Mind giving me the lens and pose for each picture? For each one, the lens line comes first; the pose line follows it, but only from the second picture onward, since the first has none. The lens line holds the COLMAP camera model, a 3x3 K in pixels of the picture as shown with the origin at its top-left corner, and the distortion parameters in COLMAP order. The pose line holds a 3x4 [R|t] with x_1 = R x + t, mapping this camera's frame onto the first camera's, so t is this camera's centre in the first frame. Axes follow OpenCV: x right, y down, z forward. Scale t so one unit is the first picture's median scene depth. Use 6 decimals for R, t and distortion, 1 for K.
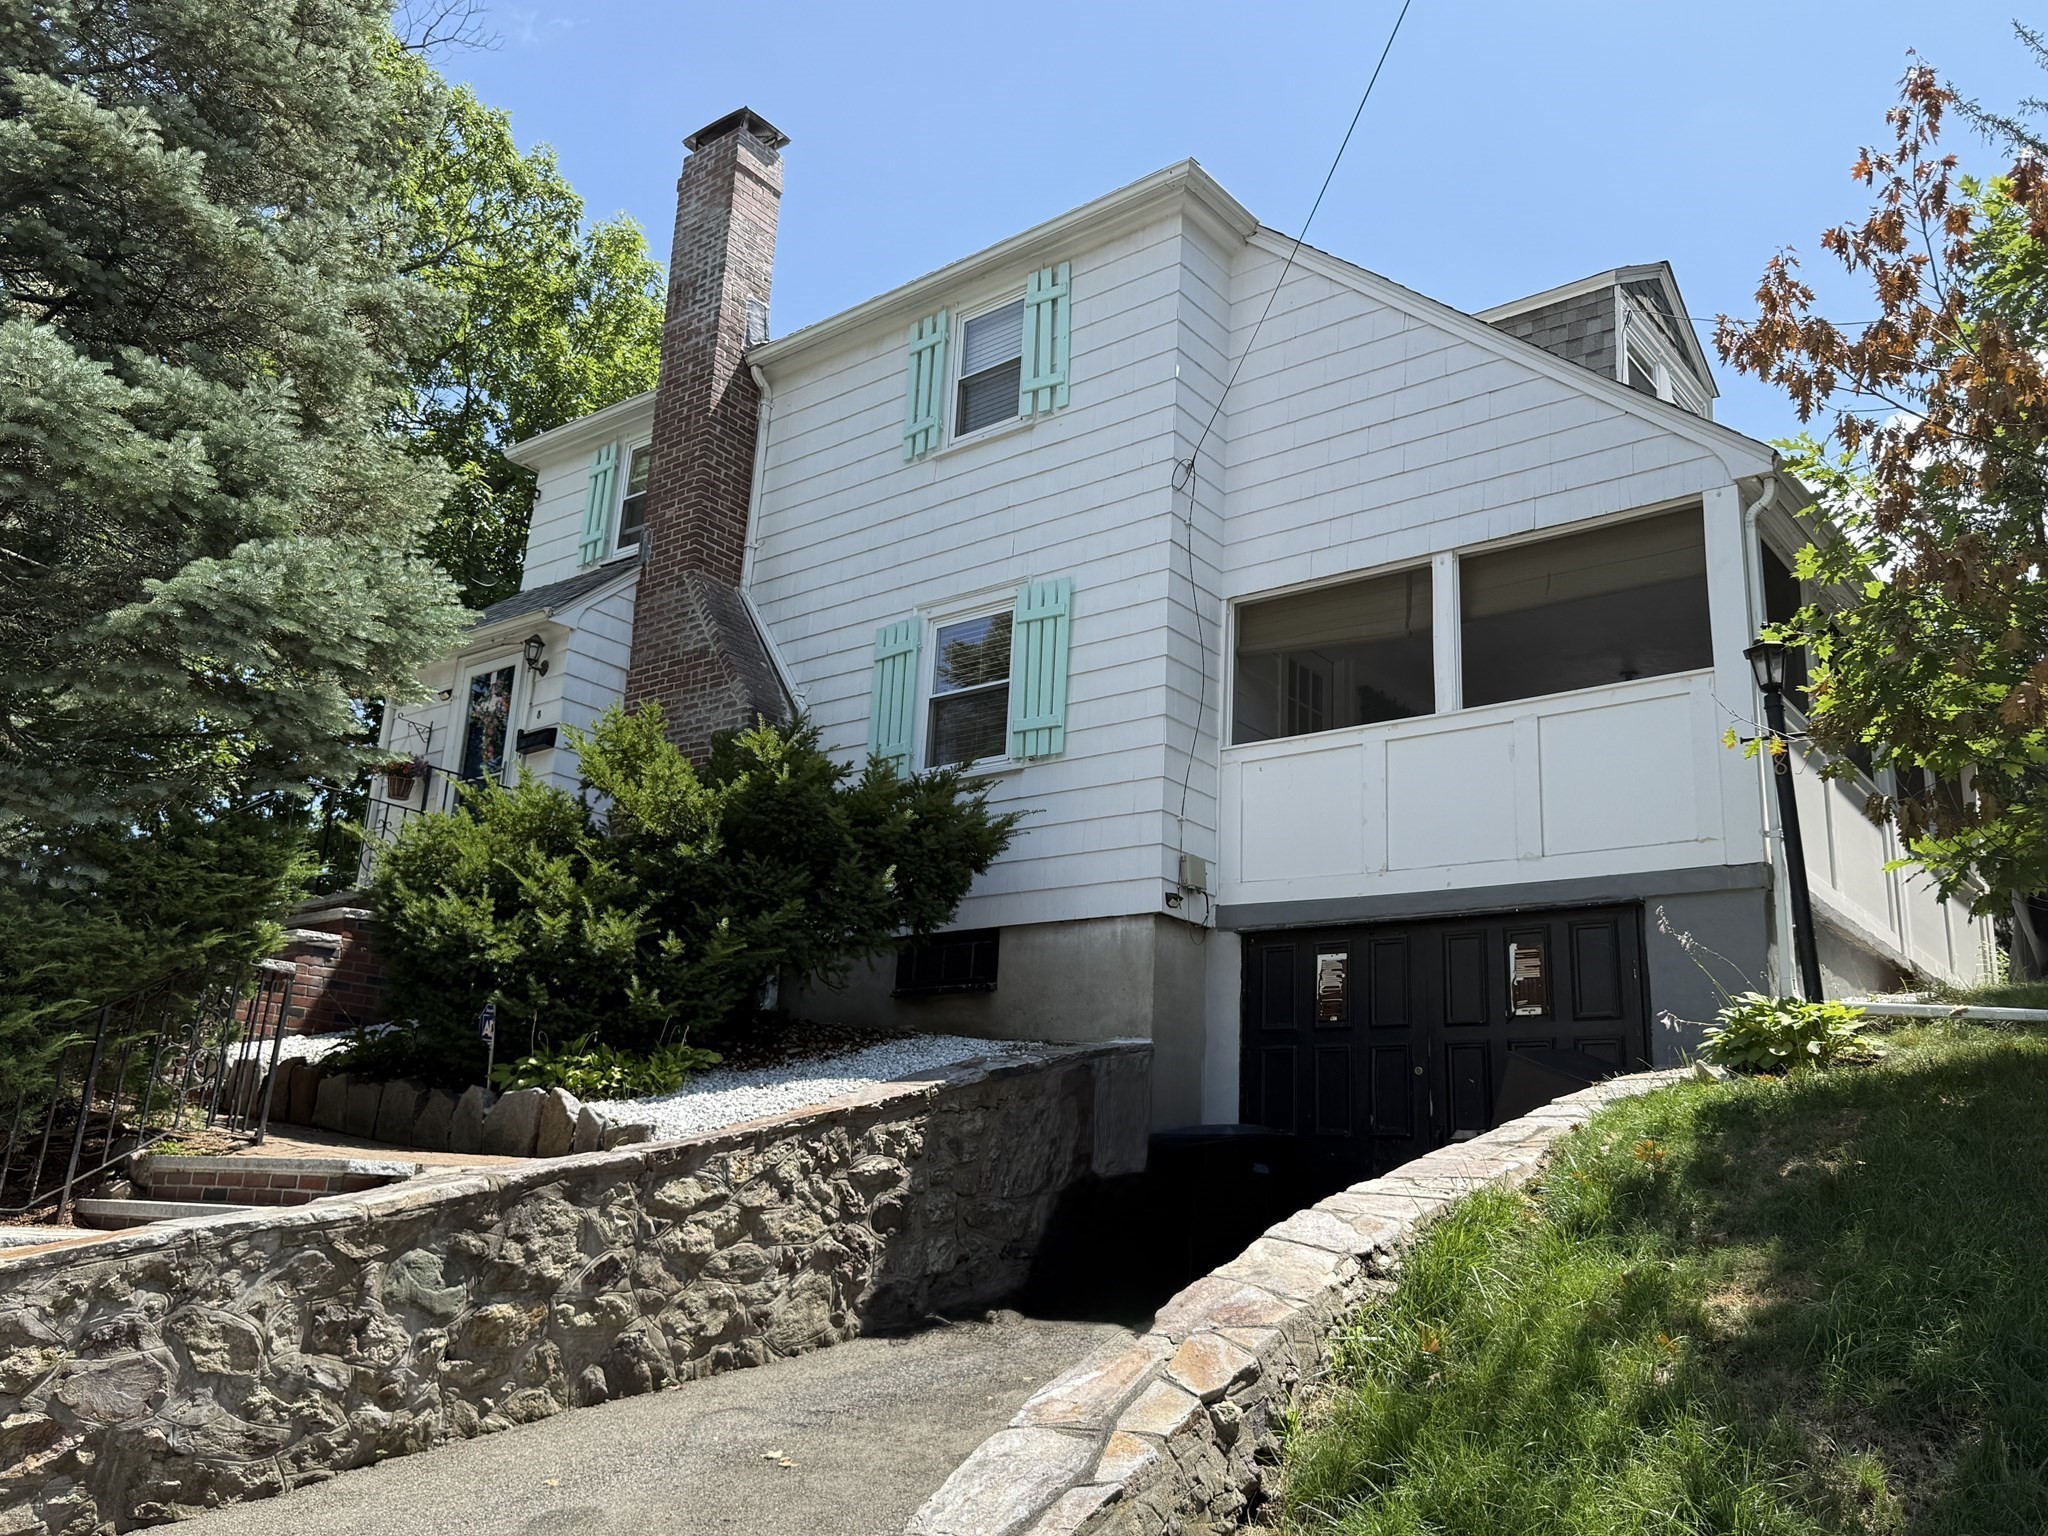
lens RADIAL K [[1686.3, 0, 1030.0], [0, 1686.3, 754.0], [0, 0, 1]] dist [0.119833, -0.188974]
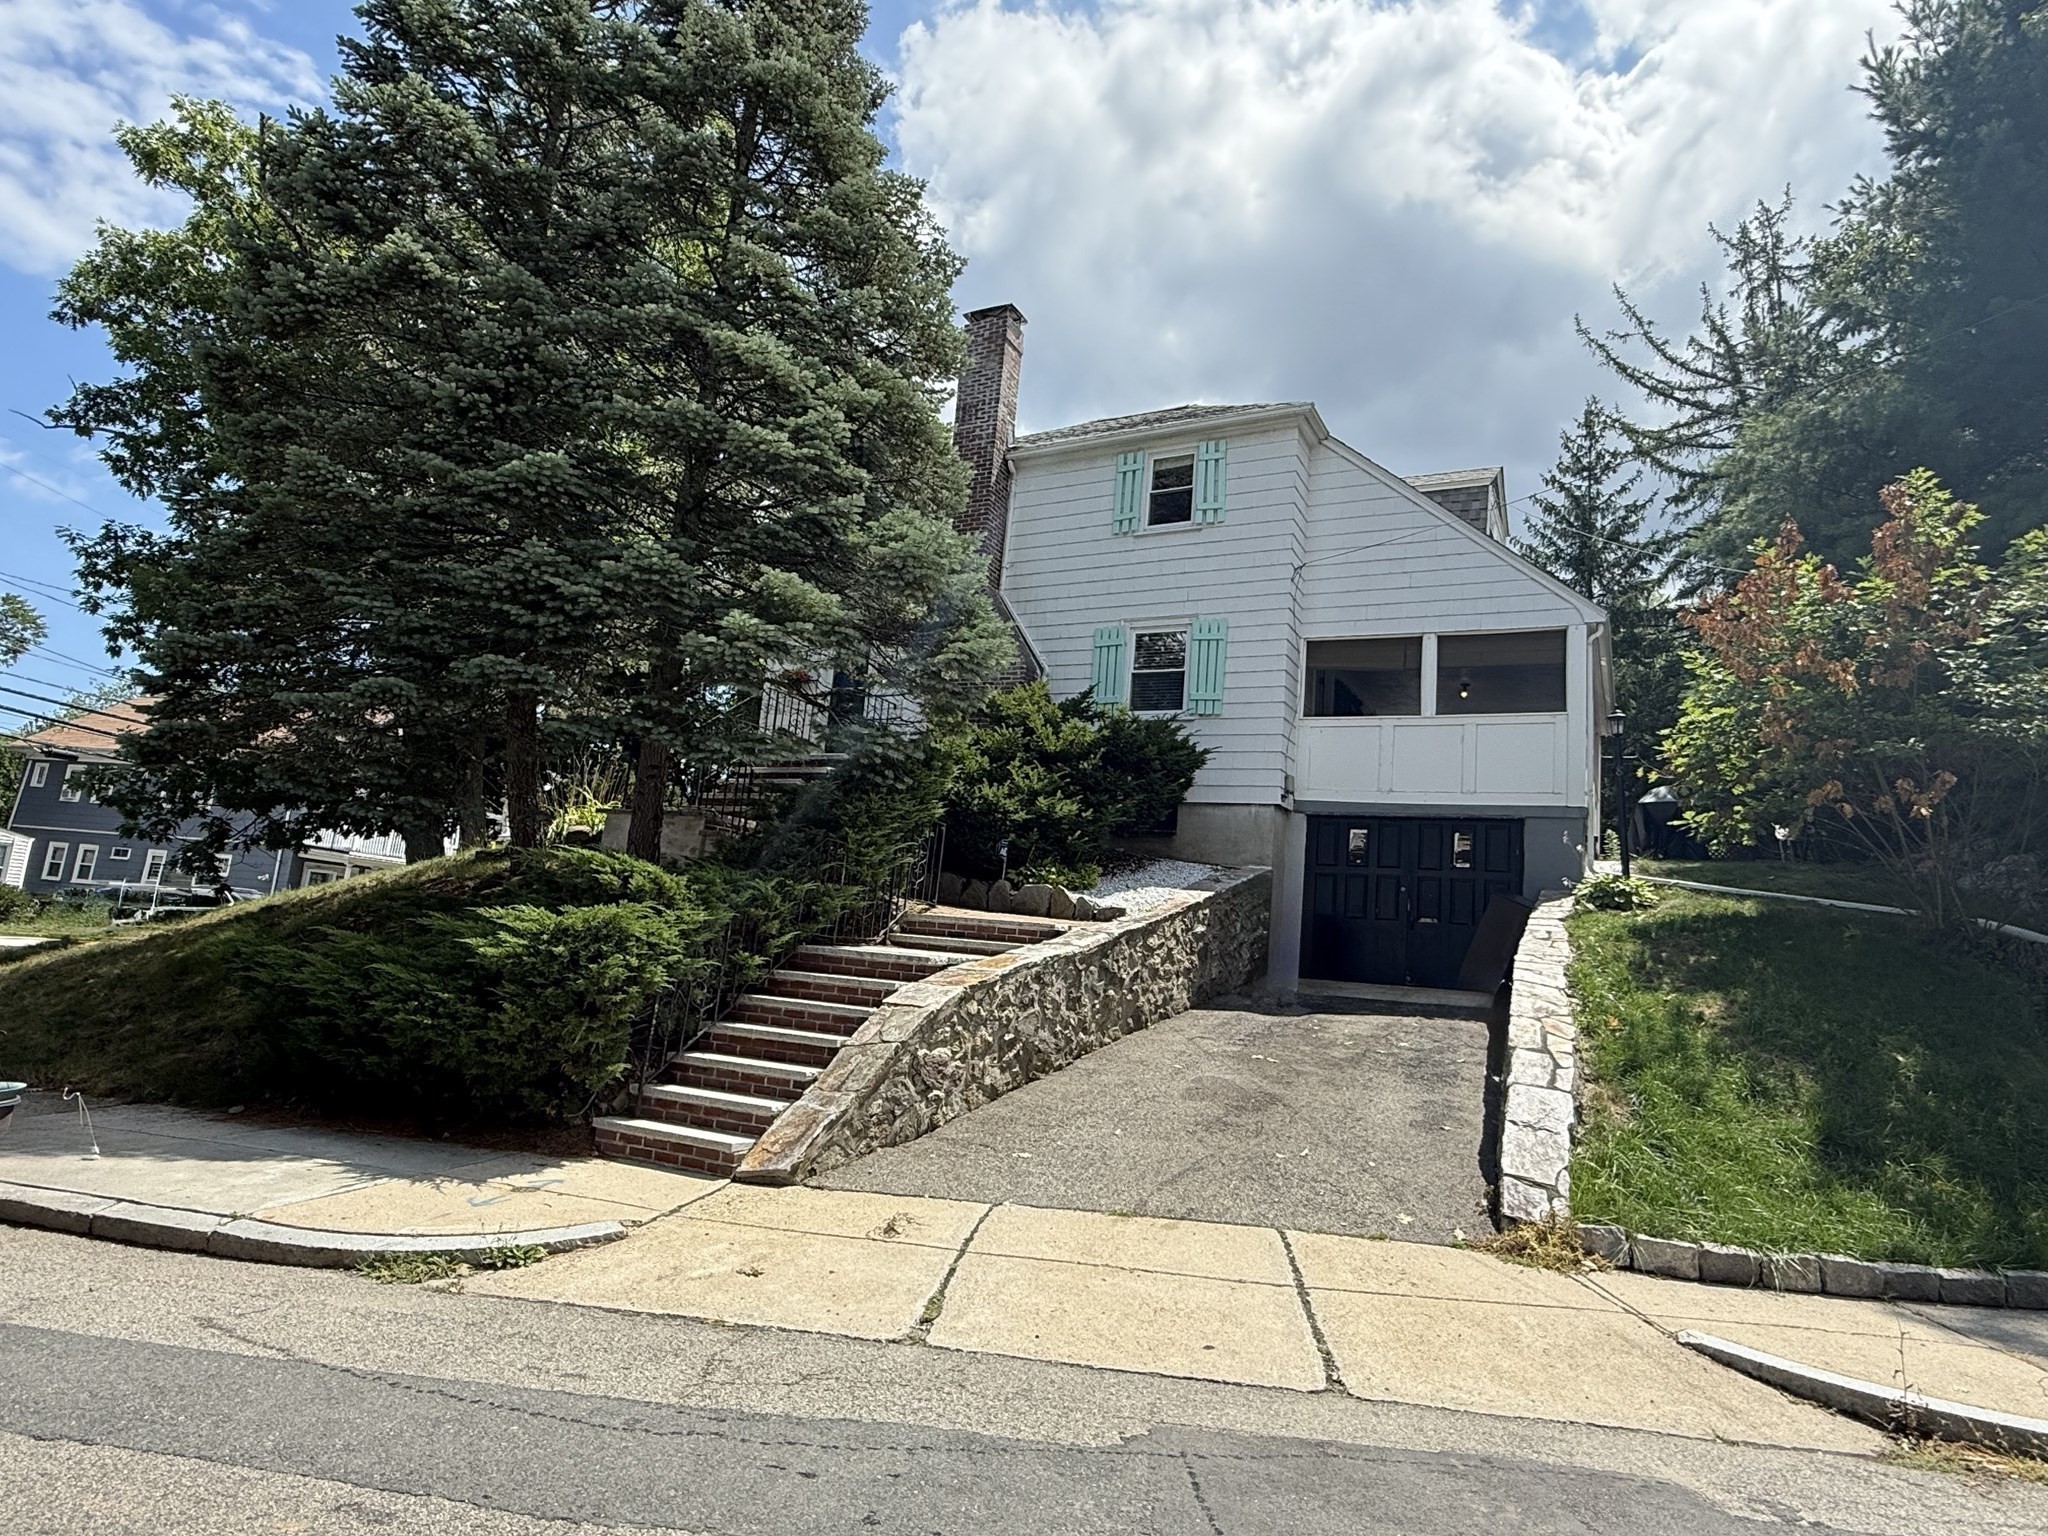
lens RADIAL K [[1147.4, 0, 1024.0], [0, 1147.4, 768.0], [0, 0, 1]] dist [-0.001476, 0.000014]
pose [[0.981994, 0.064663, 0.177502, -0.450778], [-0.088060, 0.987951, 0.127273, -0.091352], [-0.167133, -0.140612, 0.975856, -0.252030]]
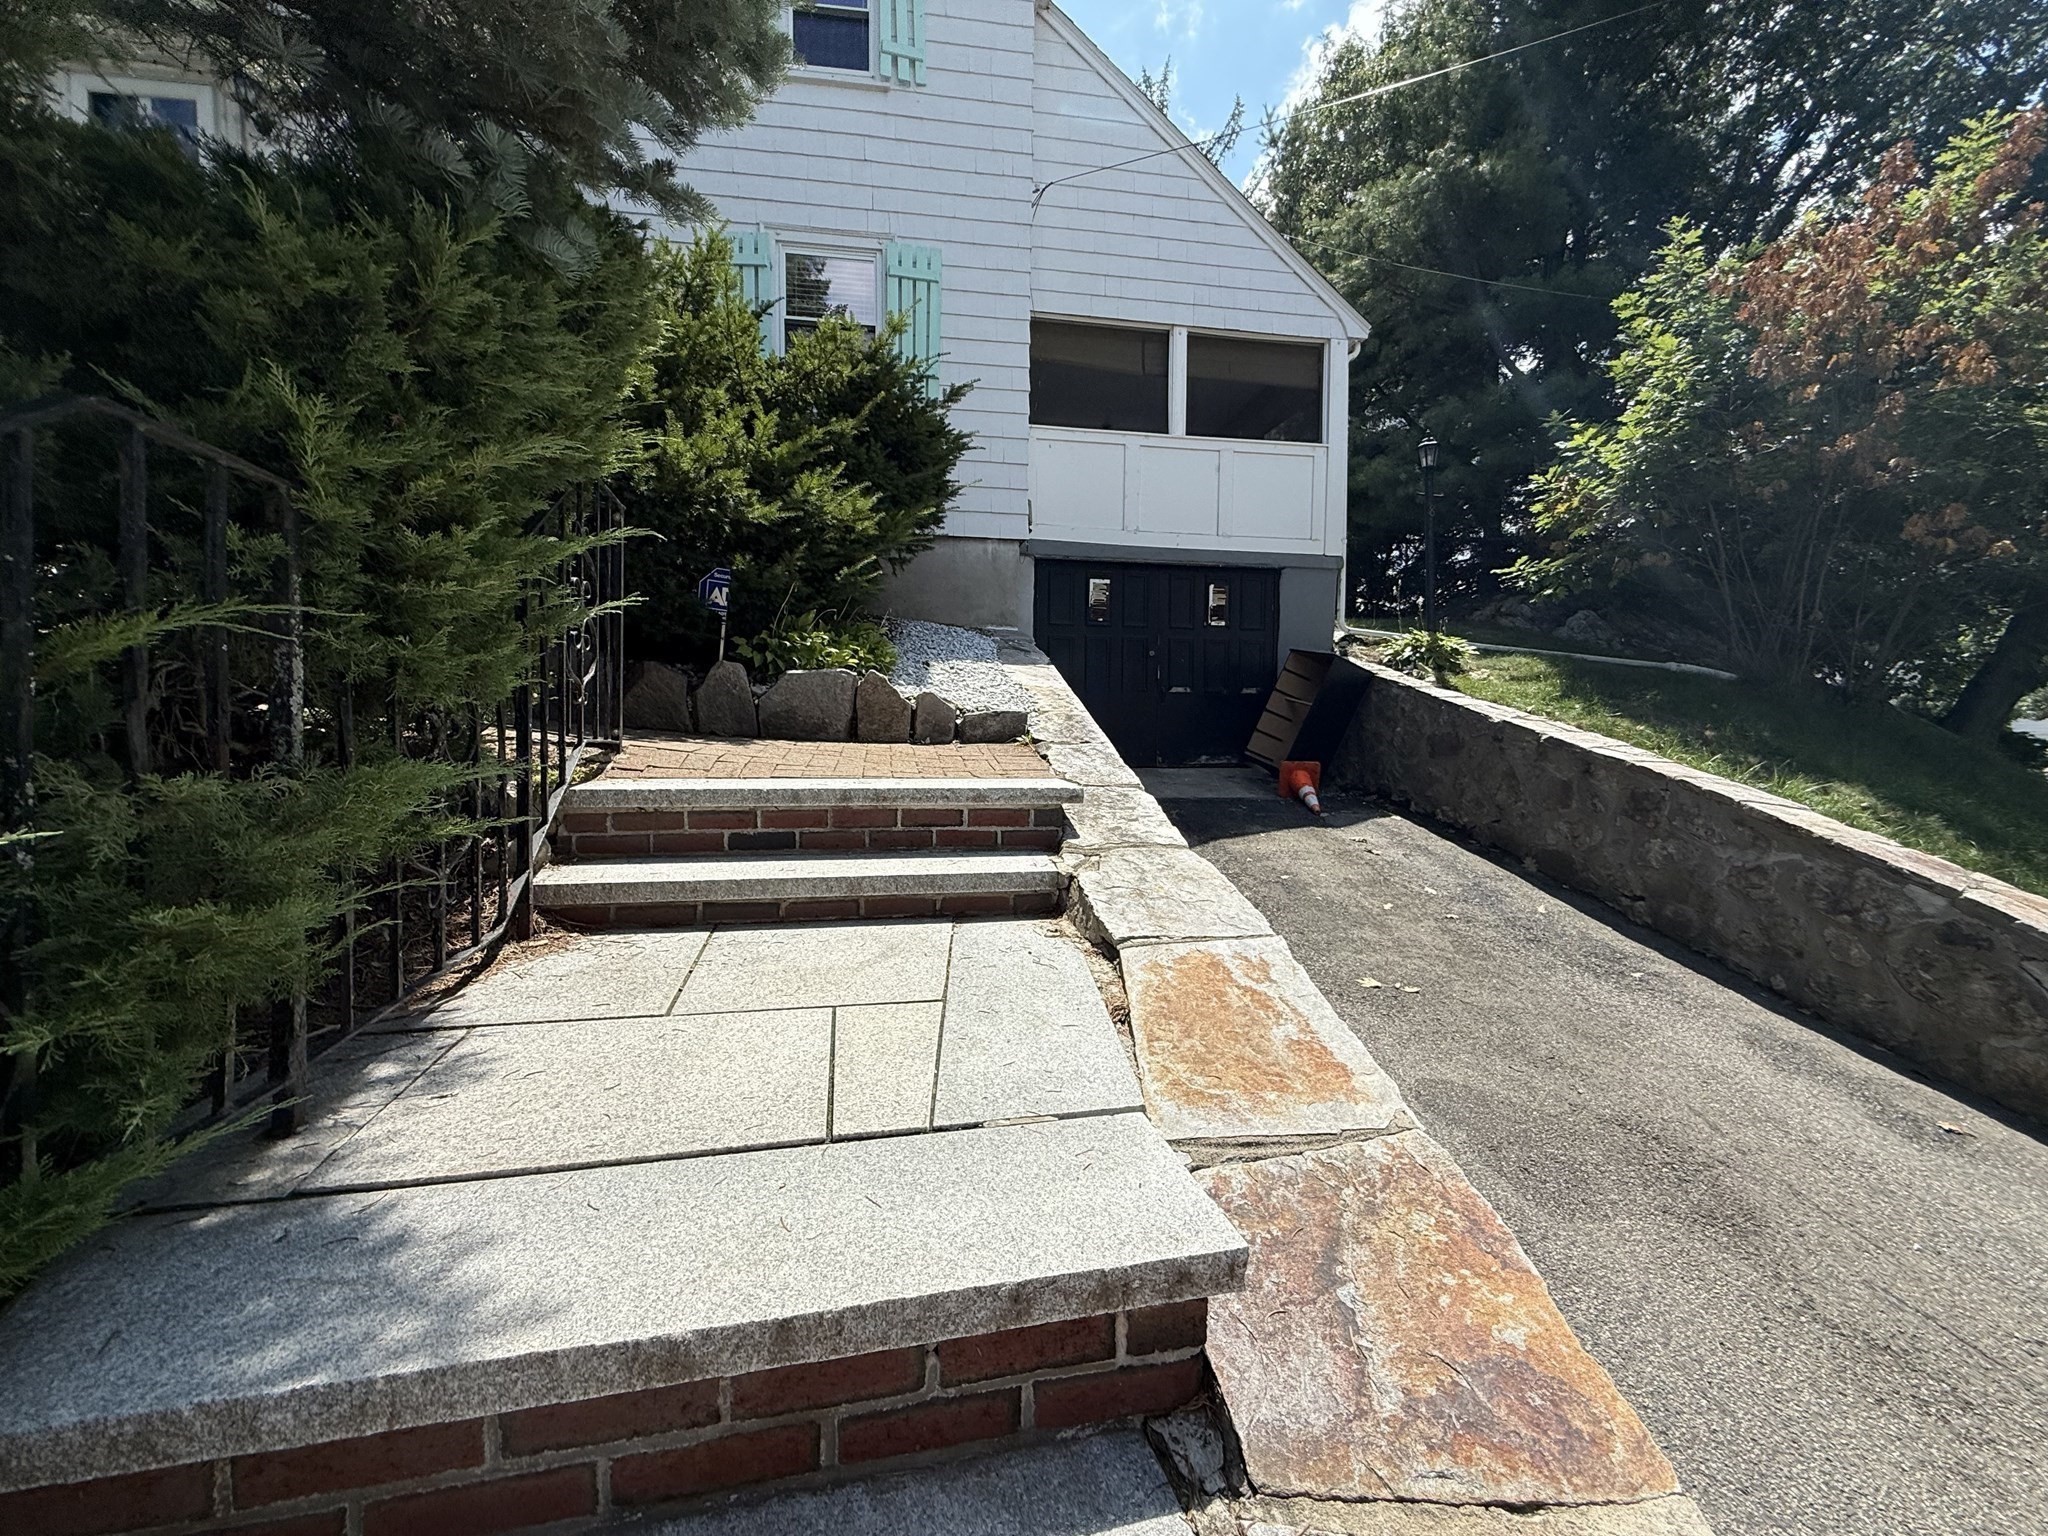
lens RADIAL K [[807.7, 0, 1010.3], [0, 807.7, 761.8], [0, 0, 1]] dist [-0.000746, -0.000116]
pose [[0.681380, -0.080056, 0.727539, -0.438522], [-0.183295, 0.943663, 0.275503, 0.084230], [-0.708607, -0.321077, 0.628319, 0.513268]]
